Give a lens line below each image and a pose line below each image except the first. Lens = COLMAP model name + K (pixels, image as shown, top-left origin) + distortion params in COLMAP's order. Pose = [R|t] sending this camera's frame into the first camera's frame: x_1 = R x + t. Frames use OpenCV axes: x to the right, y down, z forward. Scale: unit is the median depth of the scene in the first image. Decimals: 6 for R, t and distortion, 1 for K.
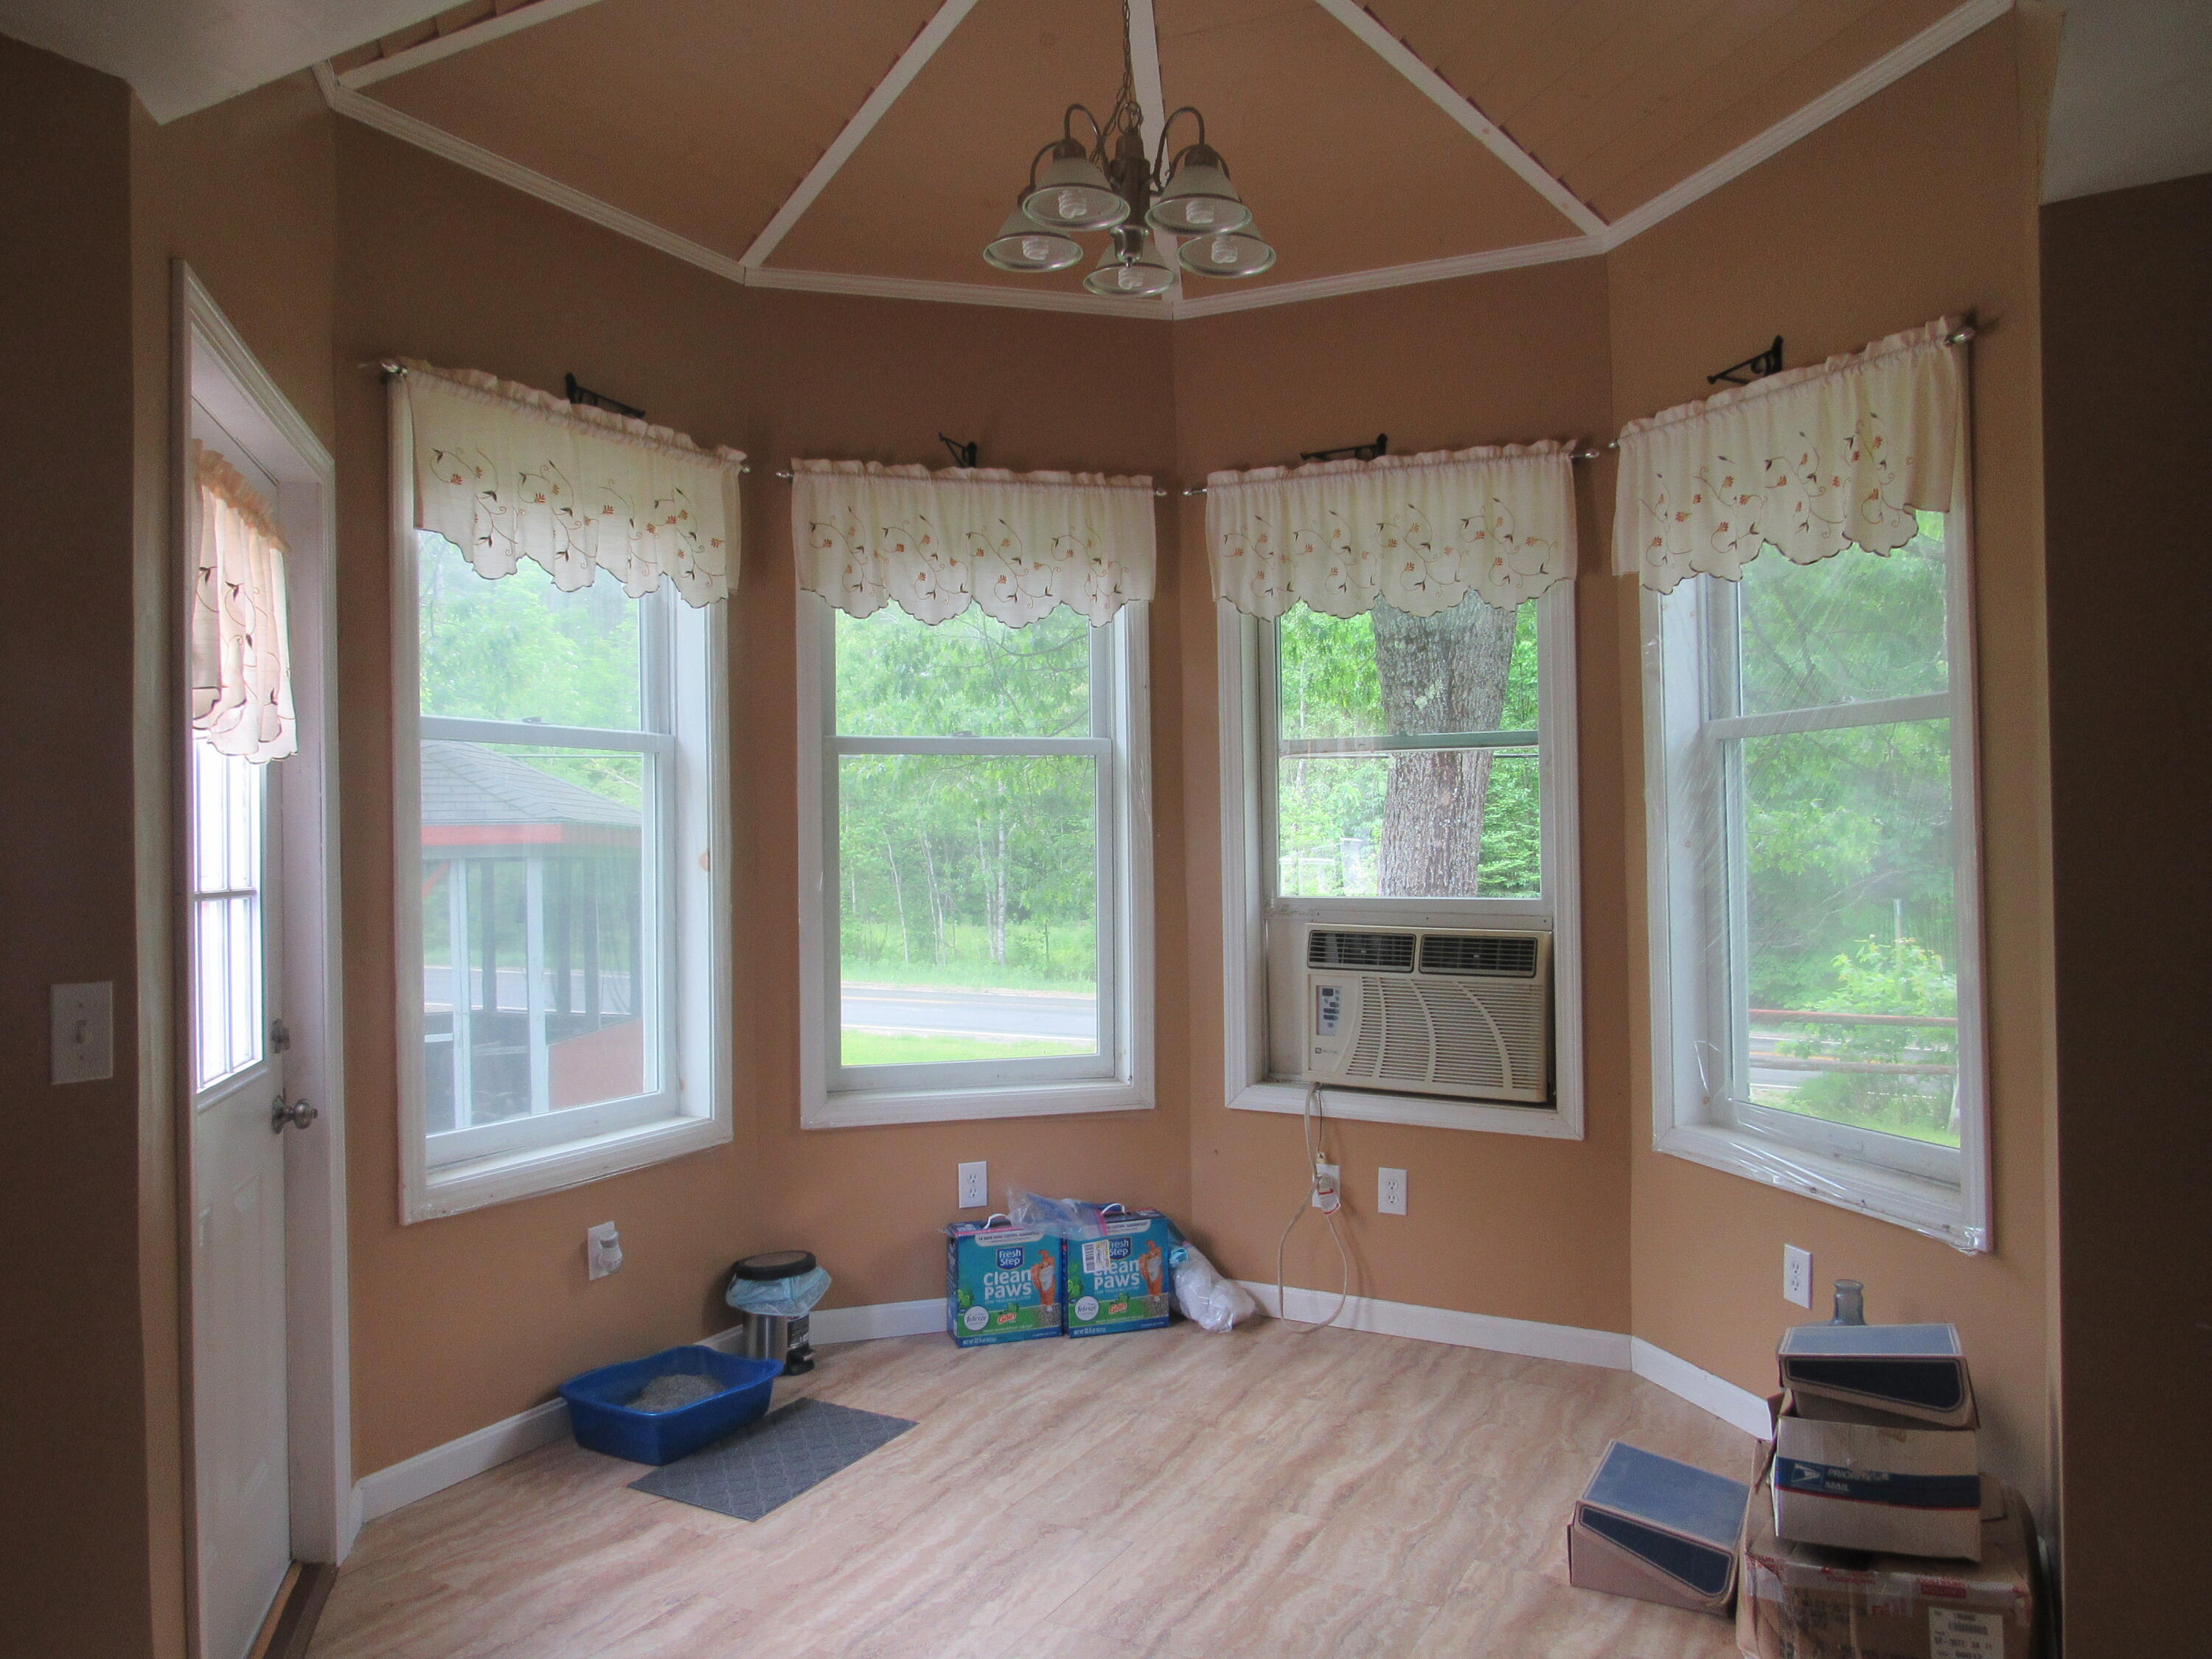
lens RADIAL K [[1576.4, 0, 1112.4], [0, 1576.4, 815.7], [0, 0, 1]] dist [-0.028413, 0.012590]
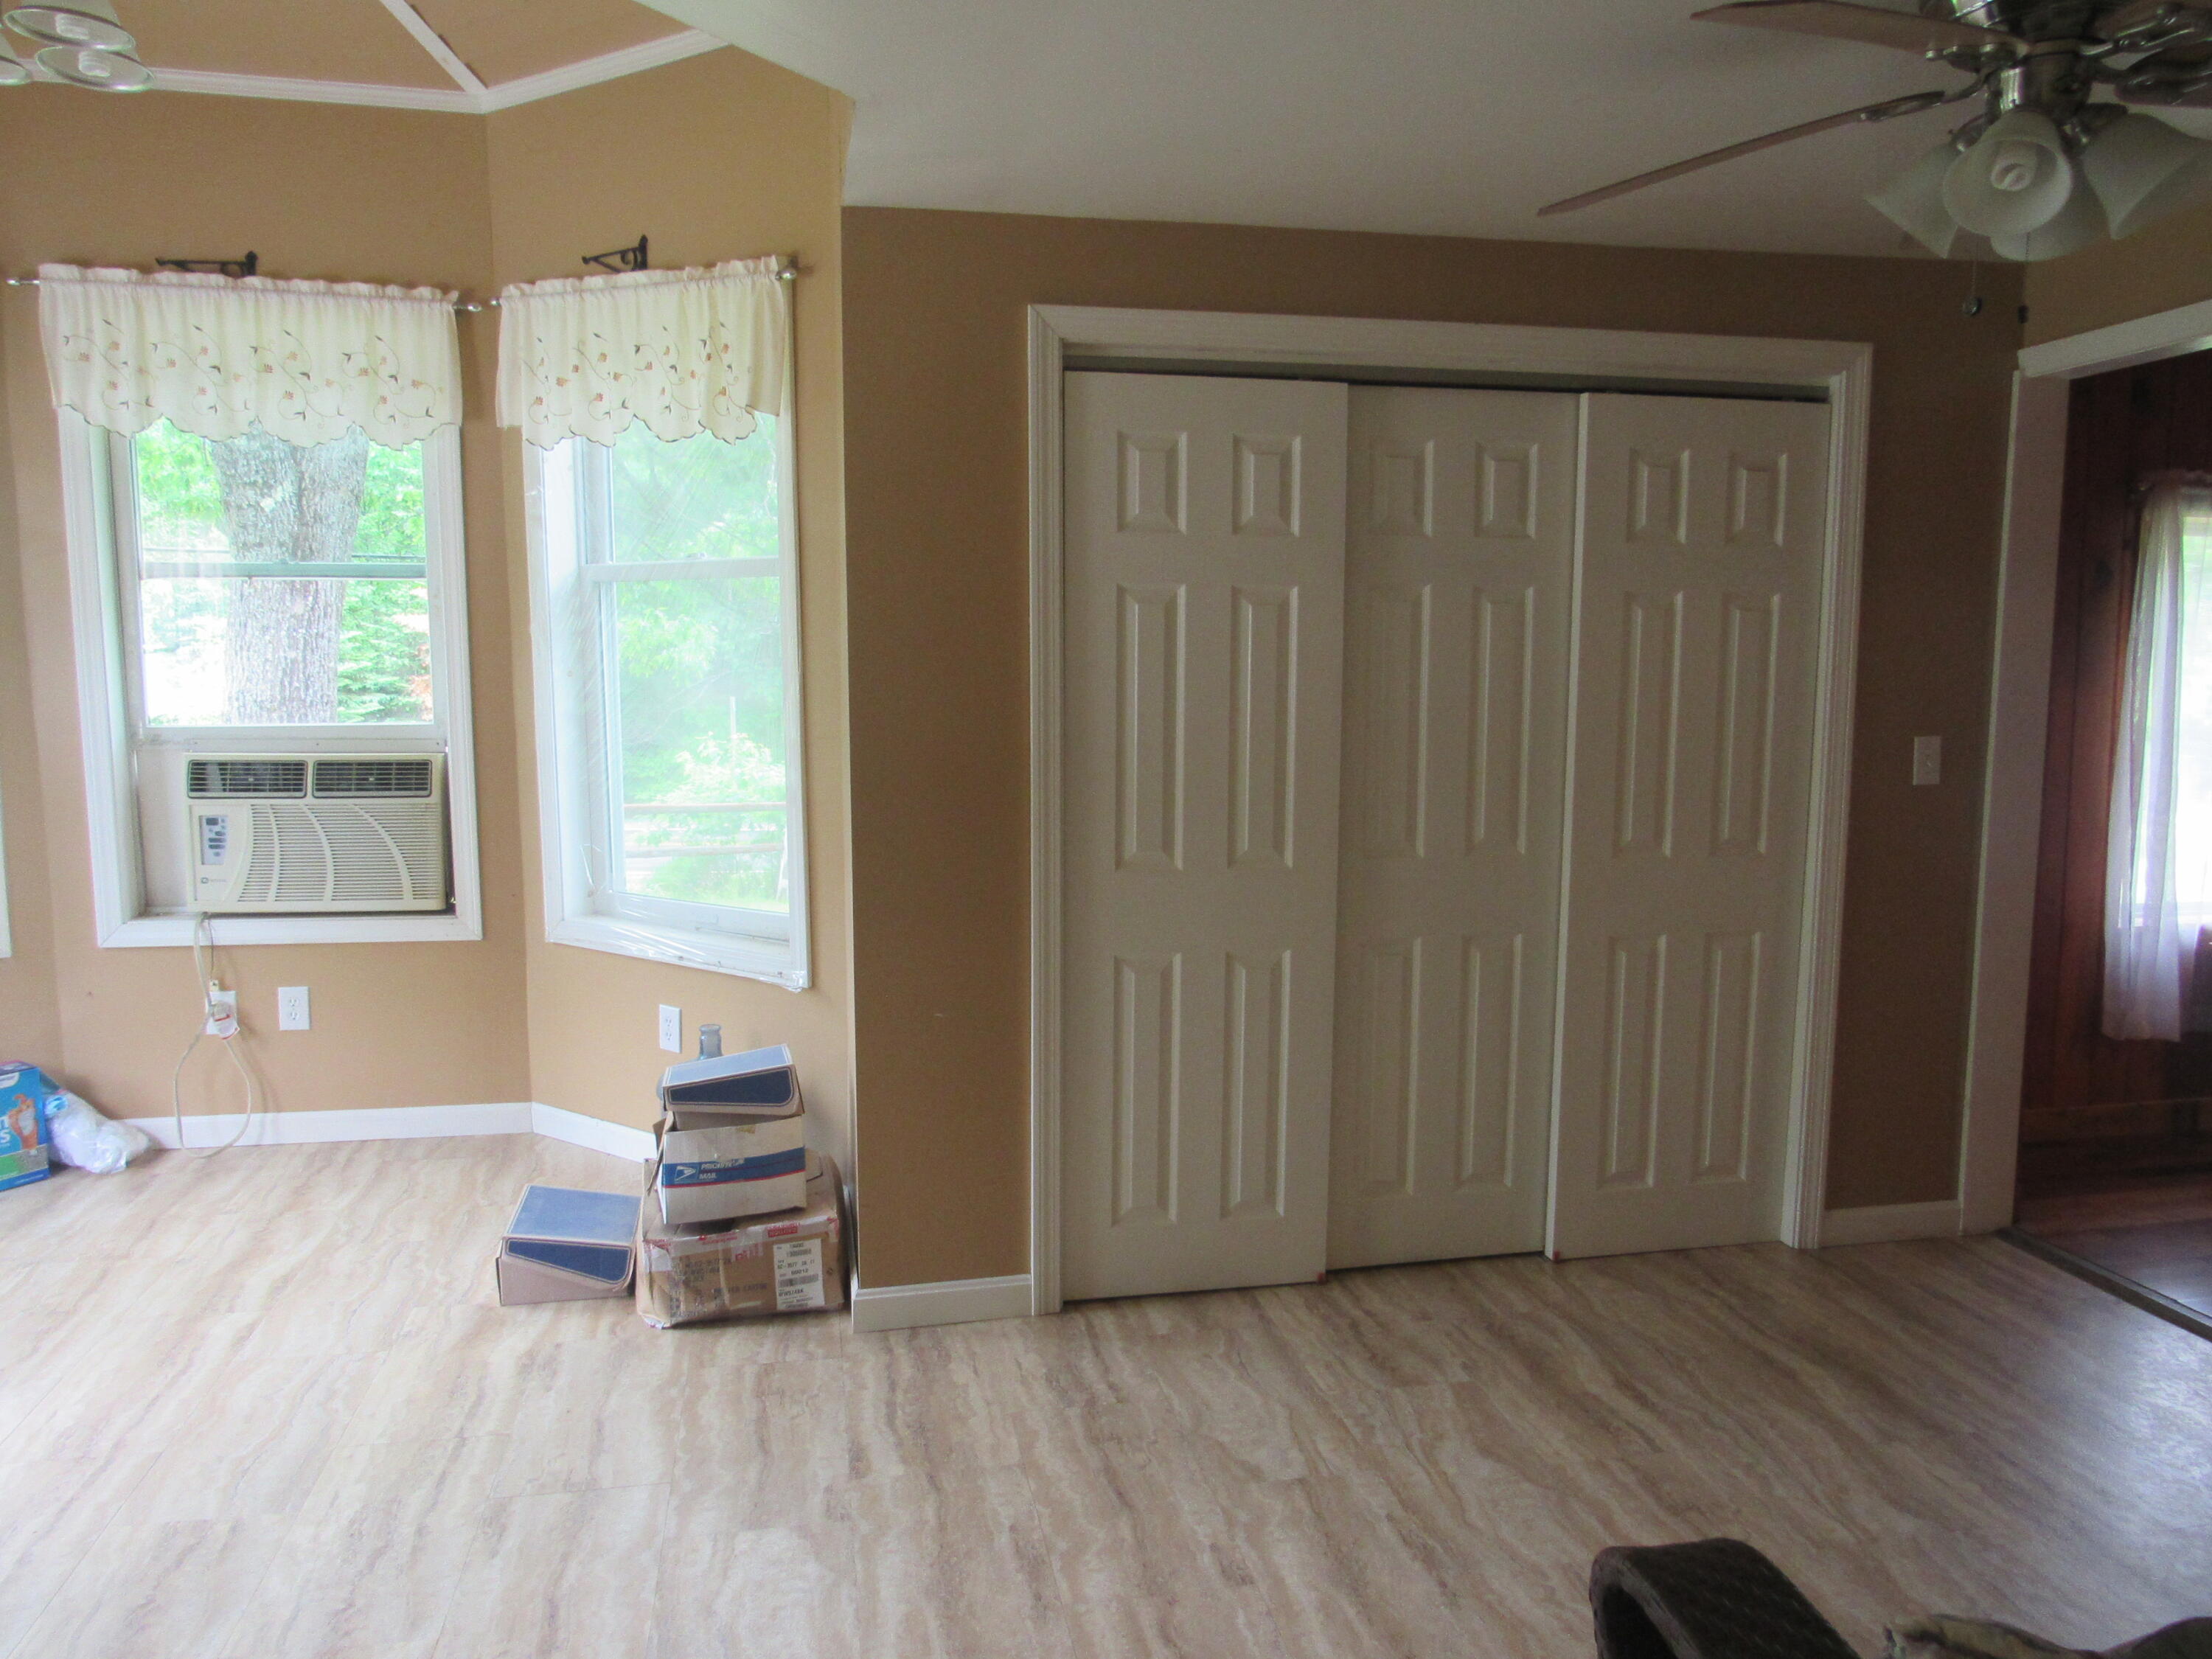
lens RADIAL K [[1576.4, 0, 1113.1], [0, 1576.4, 815.6], [0, 0, 1]] dist [-0.028413, 0.012590]
pose [[0.762781, -0.063724, 0.643510, -0.072462], [-0.020647, 0.992225, 0.122730, -0.027479], [-0.646327, -0.106903, 0.755535, -0.126241]]
